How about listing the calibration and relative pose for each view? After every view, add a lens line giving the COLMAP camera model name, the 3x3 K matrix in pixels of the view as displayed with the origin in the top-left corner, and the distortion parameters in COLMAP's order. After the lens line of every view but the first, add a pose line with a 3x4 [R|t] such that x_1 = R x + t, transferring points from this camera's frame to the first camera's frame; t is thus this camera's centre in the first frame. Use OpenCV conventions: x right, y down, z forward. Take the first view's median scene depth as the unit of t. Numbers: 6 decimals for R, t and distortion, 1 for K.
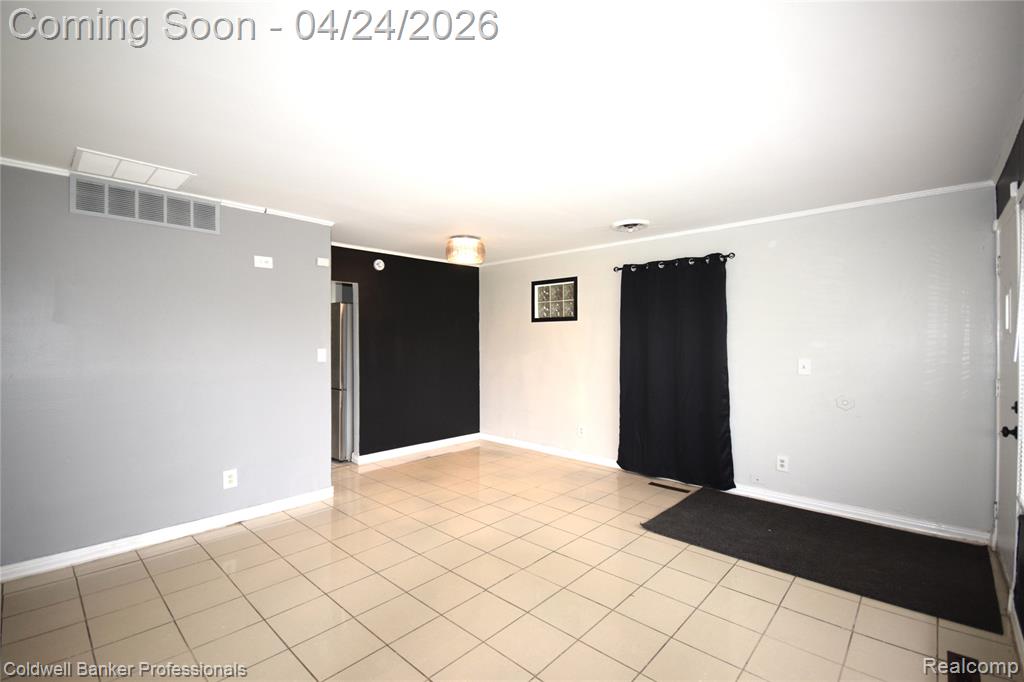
lens RADIAL K [[456.2, 0, 516.9], [0, 456.2, 341.4], [0, 0, 1]] dist [-0.002560, -0.000738]
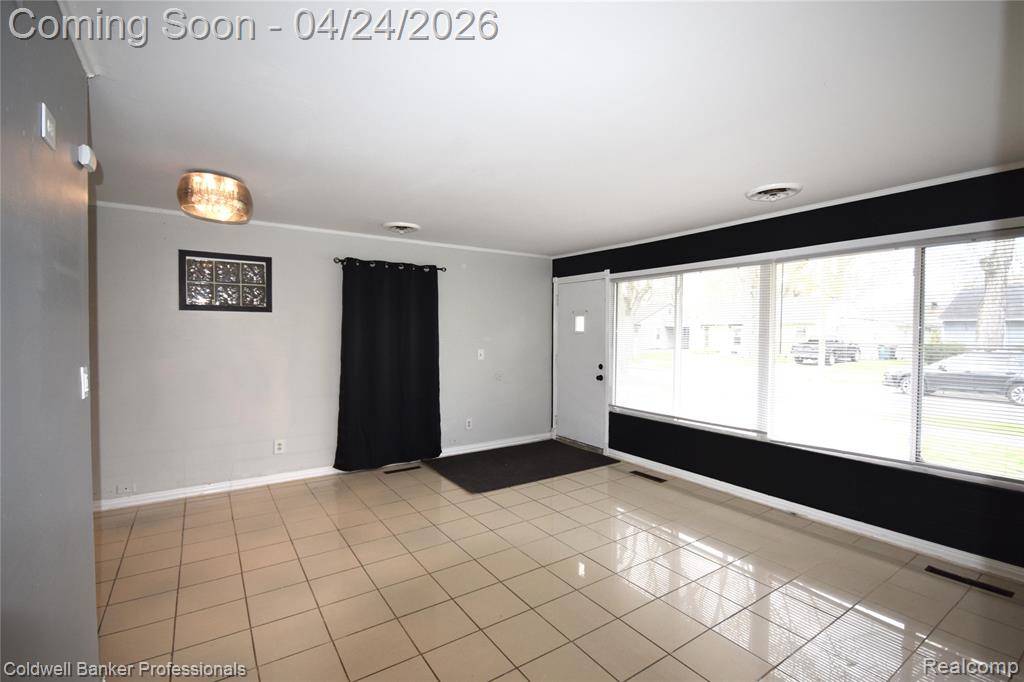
lens RADIAL K [[456.2, 0, 519.8], [0, 456.2, 346.1], [0, 0, 1]] dist [-0.002560, -0.000738]
pose [[0.237520, -0.035608, 0.970730, -0.686711], [-0.010185, 0.999182, 0.039143, -0.027980], [-0.971329, -0.019184, 0.236963, 0.479768]]
